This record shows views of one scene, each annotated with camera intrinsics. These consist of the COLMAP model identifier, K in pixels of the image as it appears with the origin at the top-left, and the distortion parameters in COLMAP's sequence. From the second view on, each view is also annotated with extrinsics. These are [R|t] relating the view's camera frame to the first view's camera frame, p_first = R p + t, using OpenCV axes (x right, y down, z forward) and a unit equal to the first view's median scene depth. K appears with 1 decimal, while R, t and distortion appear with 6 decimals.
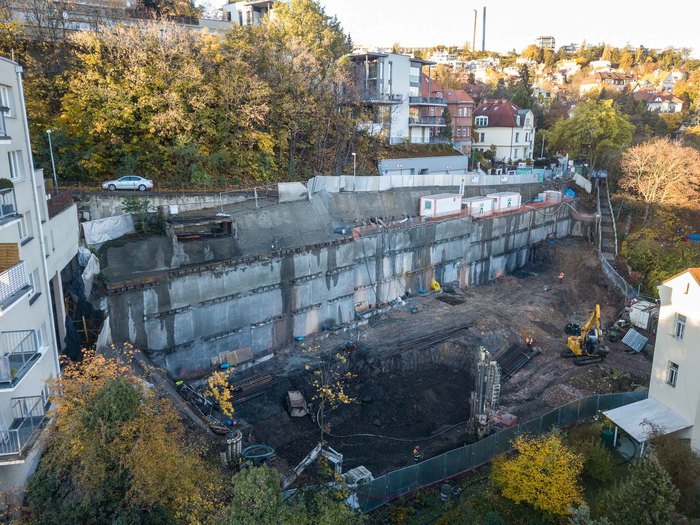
lens RADIAL K [[516.3, 0, 350.0], [0, 516.3, 262.5], [0, 0, 1]] dist [-0.003332, 0.001805]
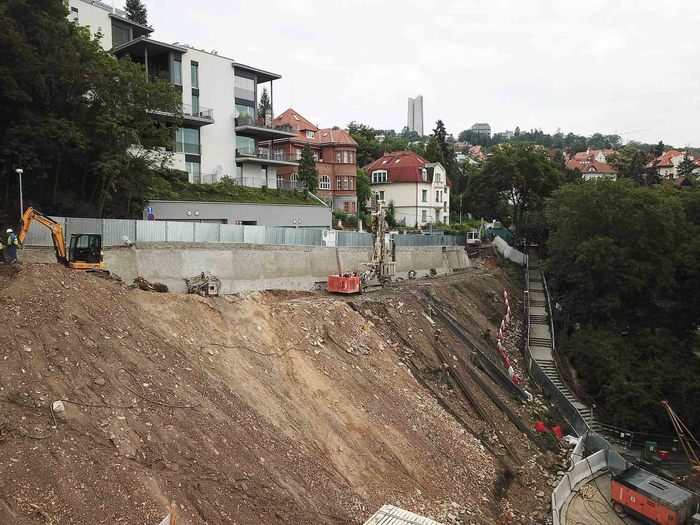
lens RADIAL K [[513.5, 0, 350.0], [0, 513.5, 262.5], [0, 0, 1]] dist [-0.006425, -0.005500]
pose [[0.996774, -0.013960, 0.079037, 0.149129], [0.026909, 0.985888, -0.165228, -0.015815], [-0.075615, 0.166822, 0.983083, 0.258567]]
